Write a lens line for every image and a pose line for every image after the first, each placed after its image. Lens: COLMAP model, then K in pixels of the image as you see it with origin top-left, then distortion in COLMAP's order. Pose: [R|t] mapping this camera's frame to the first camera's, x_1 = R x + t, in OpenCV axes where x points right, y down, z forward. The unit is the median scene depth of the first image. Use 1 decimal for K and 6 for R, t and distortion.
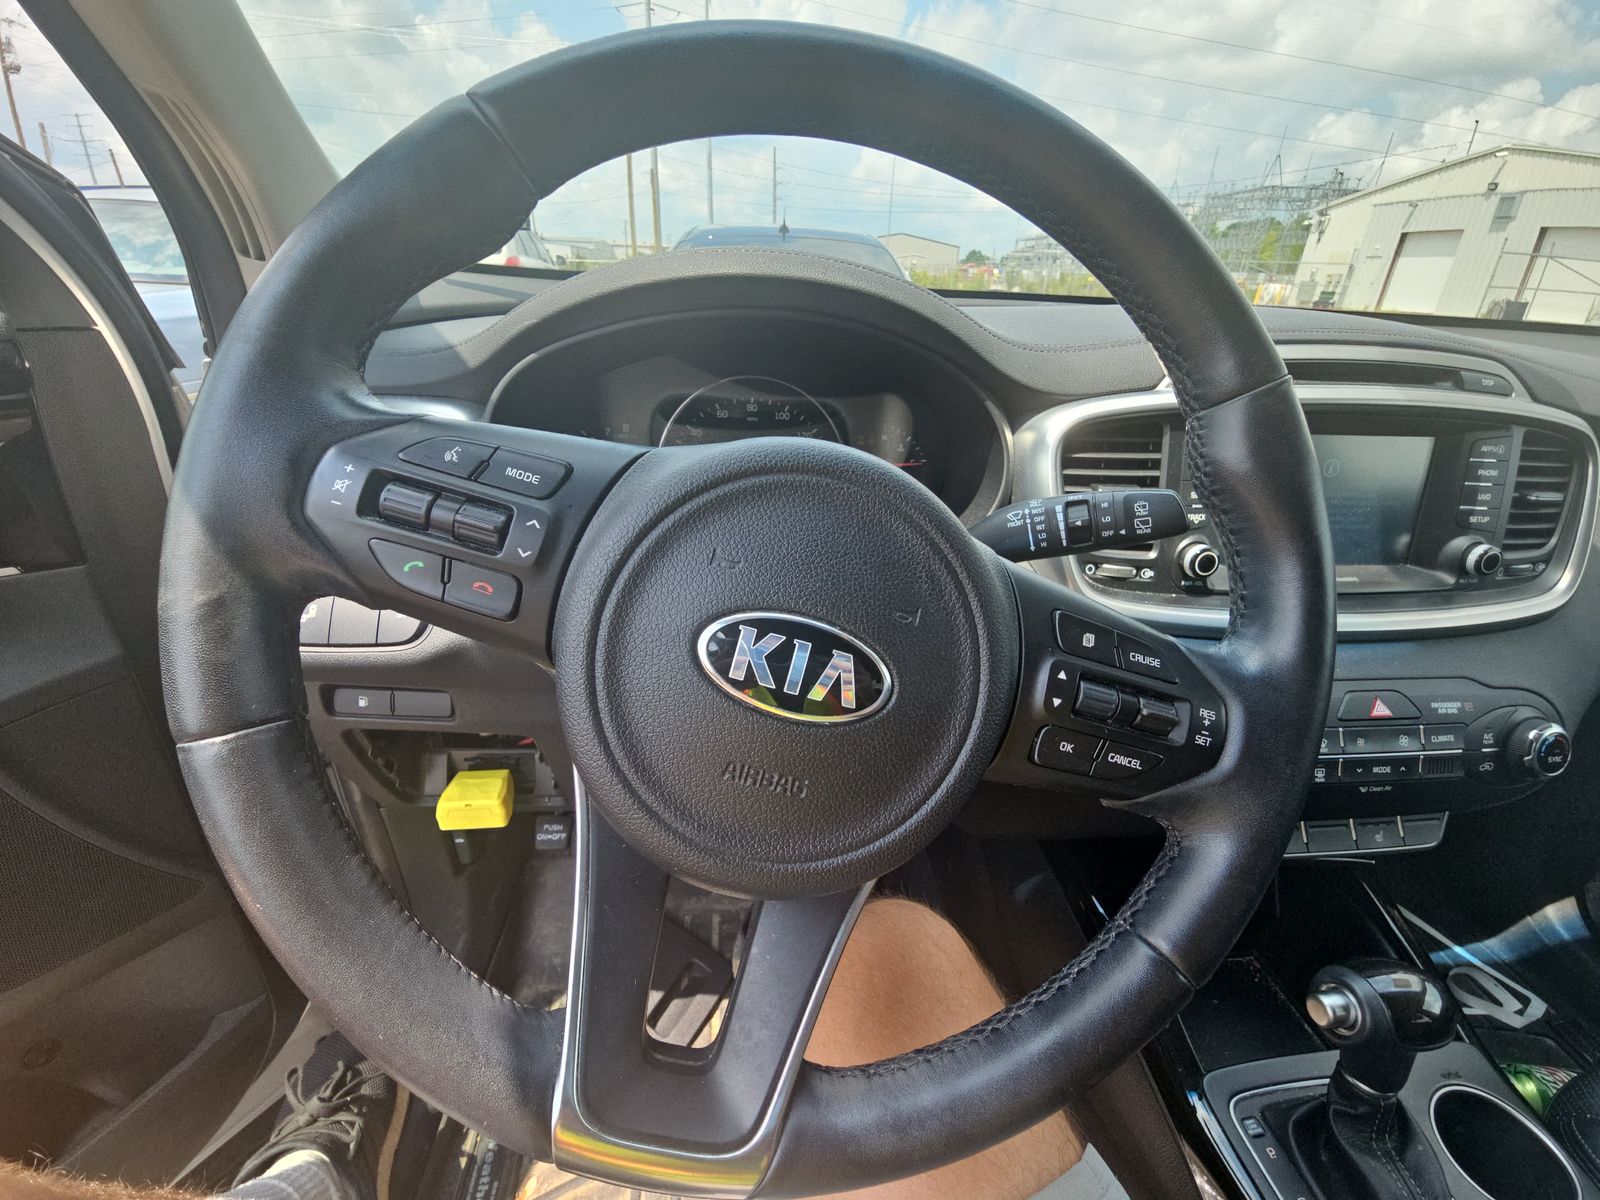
lens RADIAL K [[661.4, 0, 794.6], [0, 661.4, 600.5], [0, 0, 1]] dist [0.023920, -0.016837]
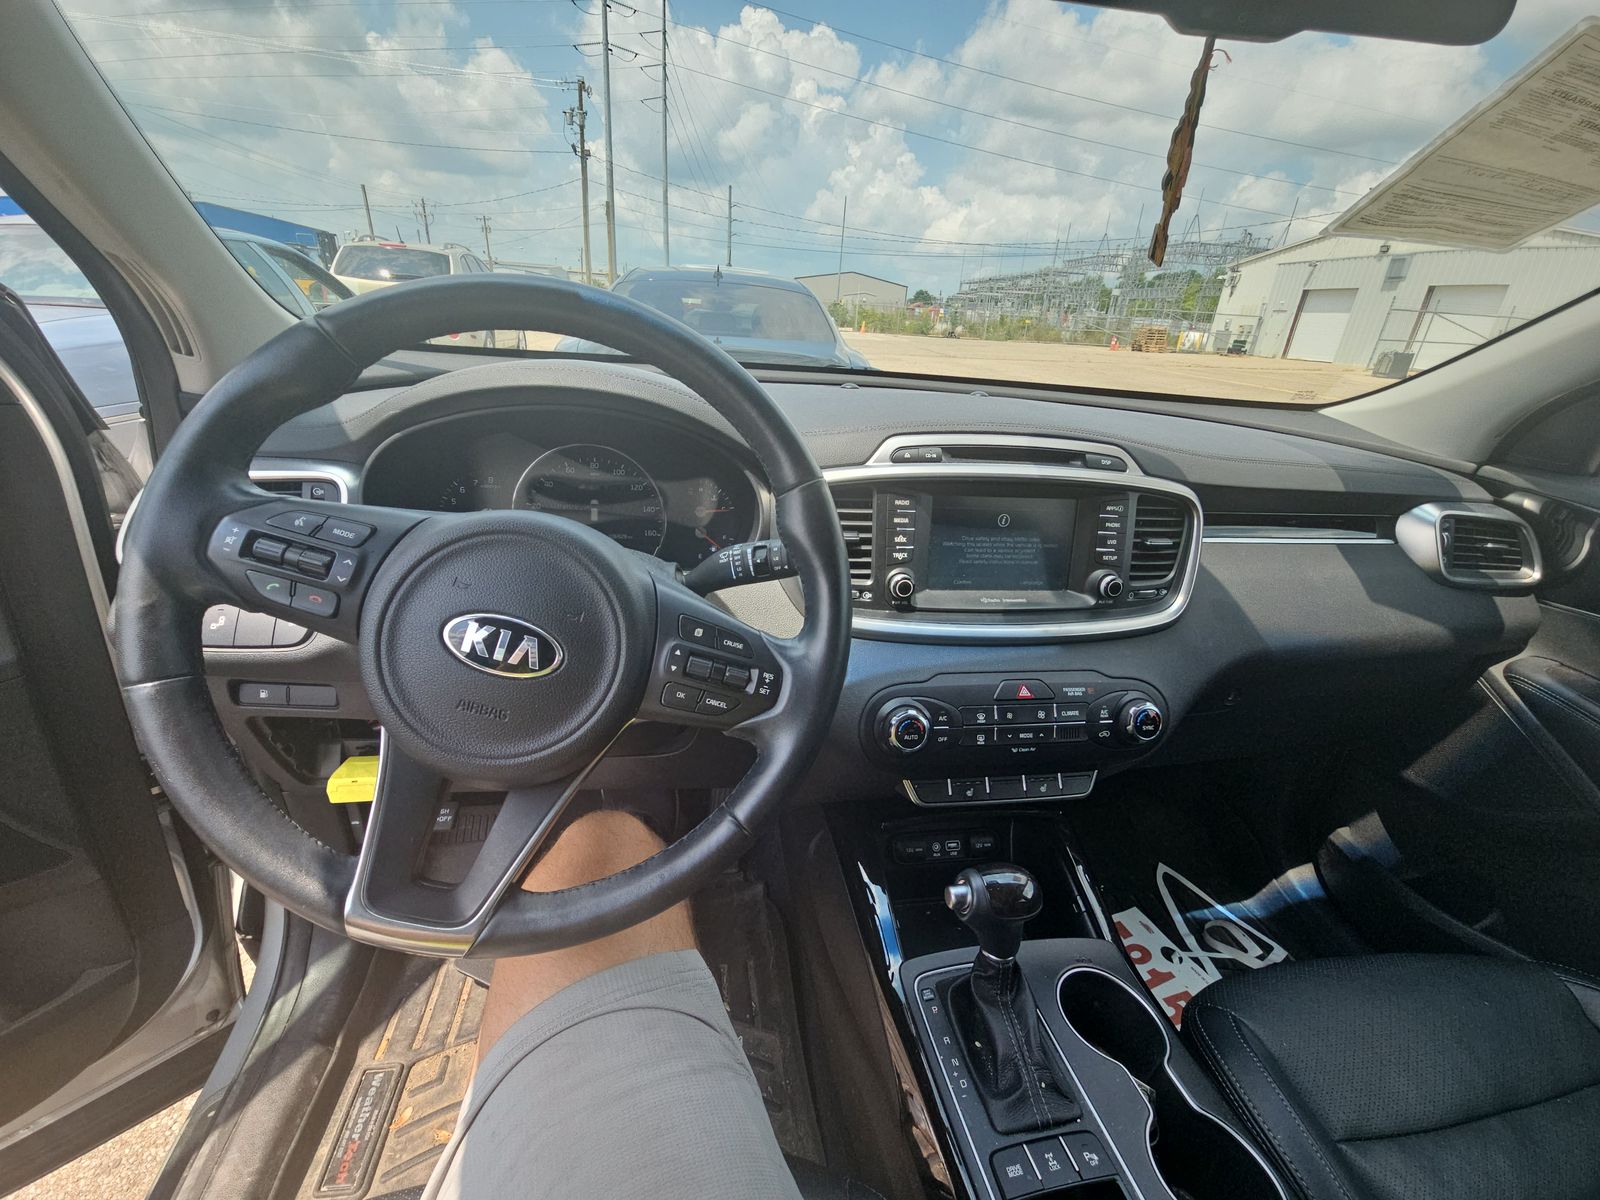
lens RADIAL K [[656.7, 0, 796.1], [0, 656.7, 599.9], [0, 0, 1]] dist [0.016135, -0.012051]
pose [[0.997445, 0.003819, 0.071340, 0.291792], [-0.001118, 0.999283, -0.037854, 0.020580], [-0.071434, 0.037677, 0.996733, -0.353548]]
